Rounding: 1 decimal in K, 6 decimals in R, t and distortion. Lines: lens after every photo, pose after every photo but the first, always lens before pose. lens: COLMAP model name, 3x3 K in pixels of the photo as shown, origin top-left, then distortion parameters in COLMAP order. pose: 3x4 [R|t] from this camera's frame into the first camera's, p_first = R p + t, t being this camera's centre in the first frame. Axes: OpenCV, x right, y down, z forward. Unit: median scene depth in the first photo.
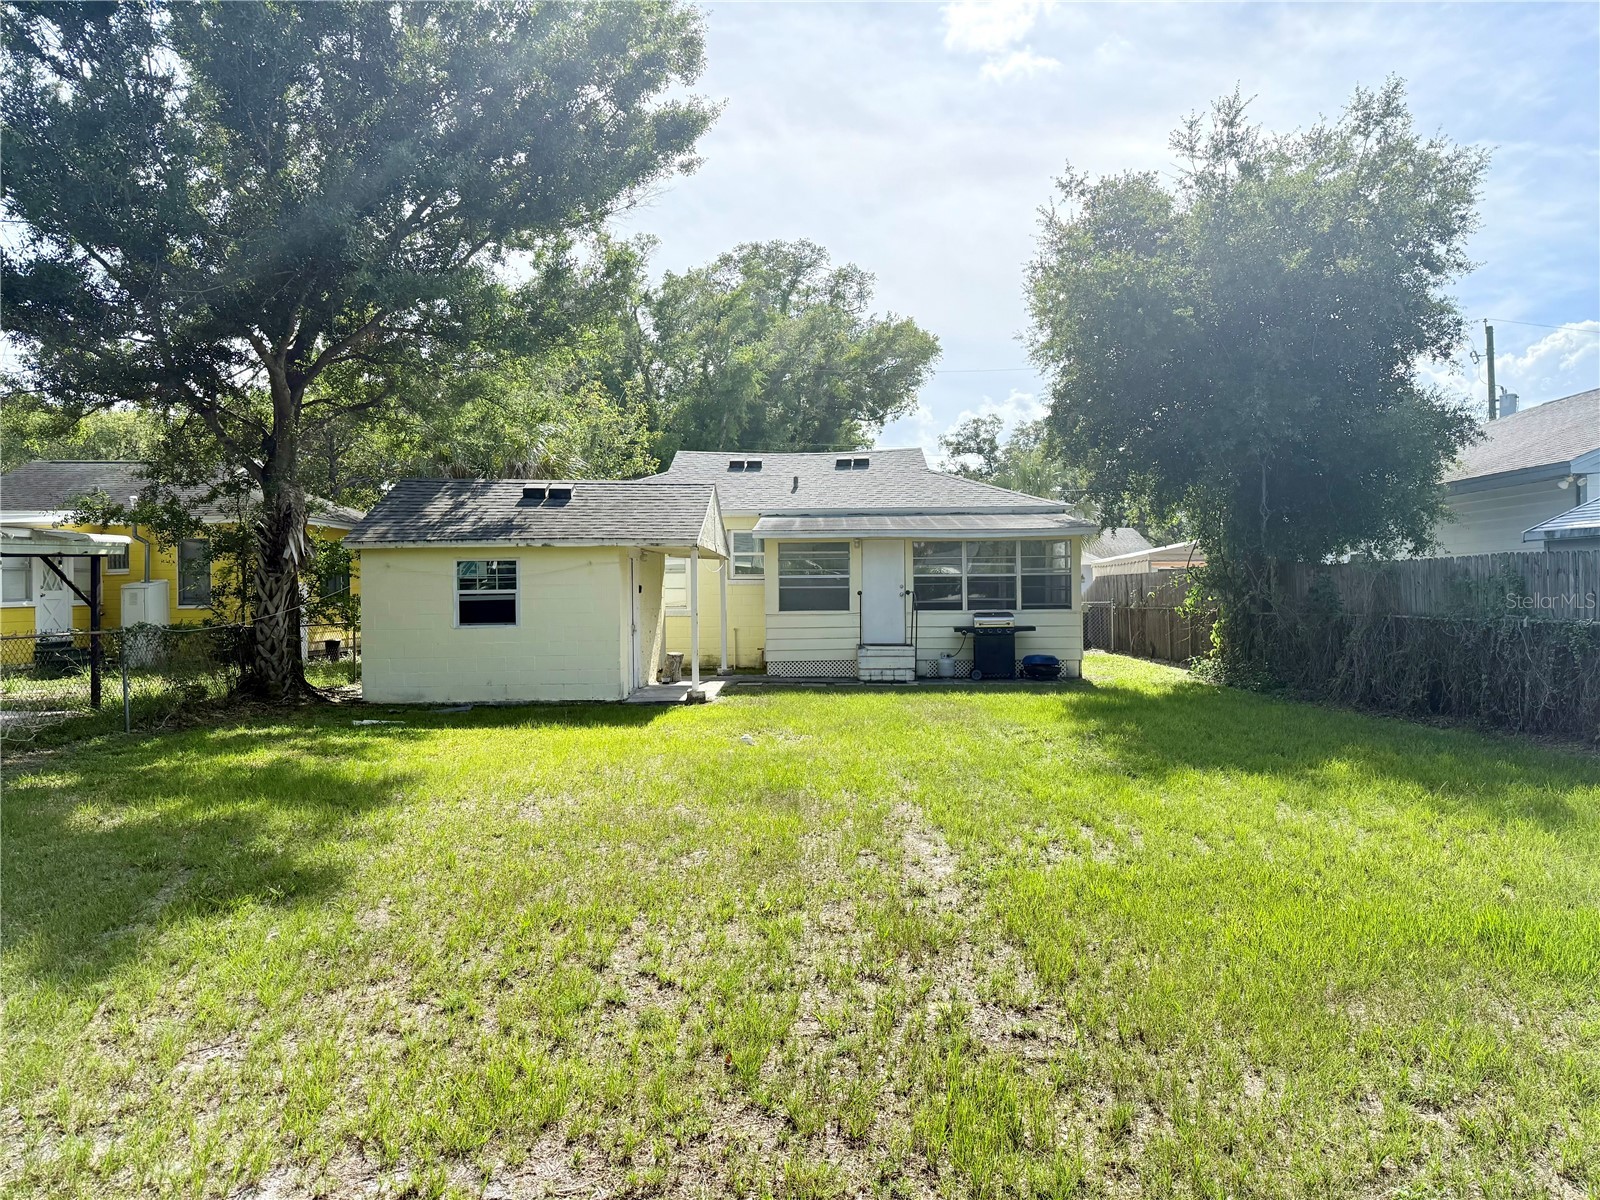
lens RADIAL K [[1120.4, 0, 800.8], [0, 1120.4, 597.8], [0, 0, 1]] dist [0.005600, 0.000216]
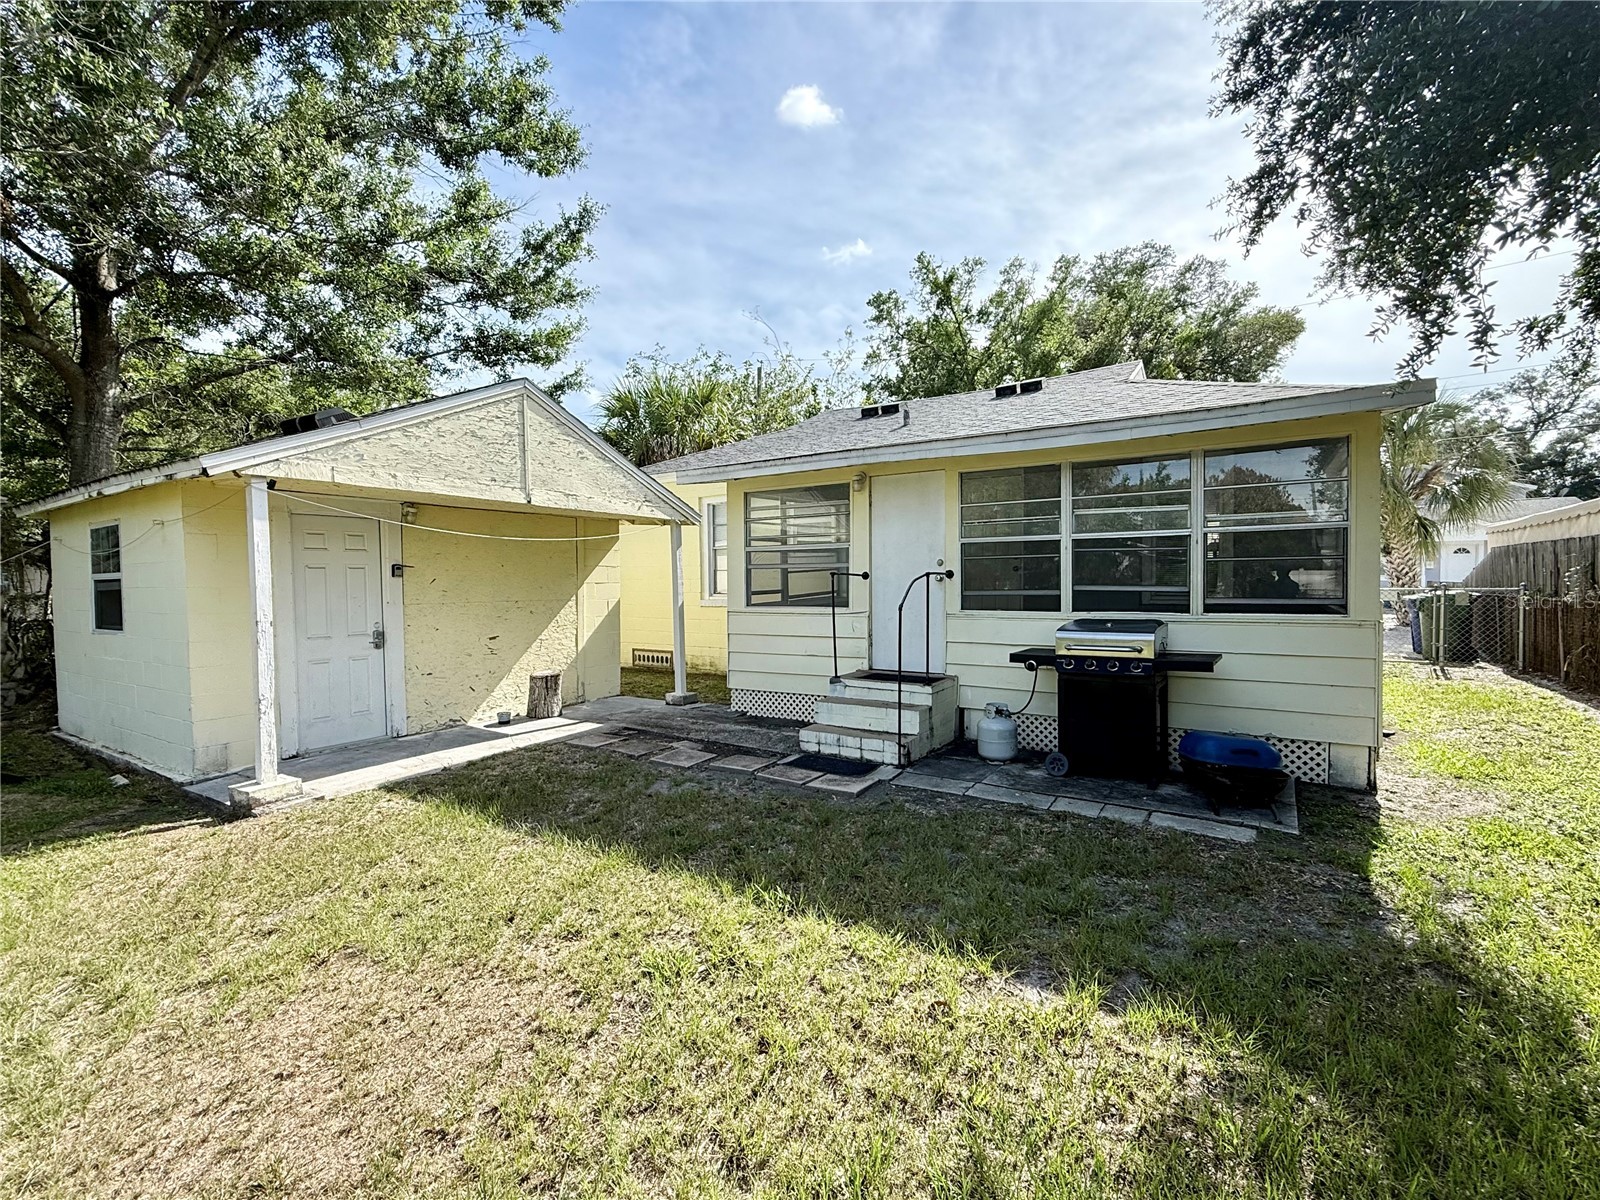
lens RADIAL K [[709.5, 0, 800.0], [0, 709.5, 600.7], [0, 0, 1]] dist [0.002409, 0.000336]
pose [[0.859569, 0.015472, -0.510785, 0.201299], [0.002185, 0.999421, 0.033949, -0.003767], [0.511014, -0.030297, 0.859038, 0.688888]]
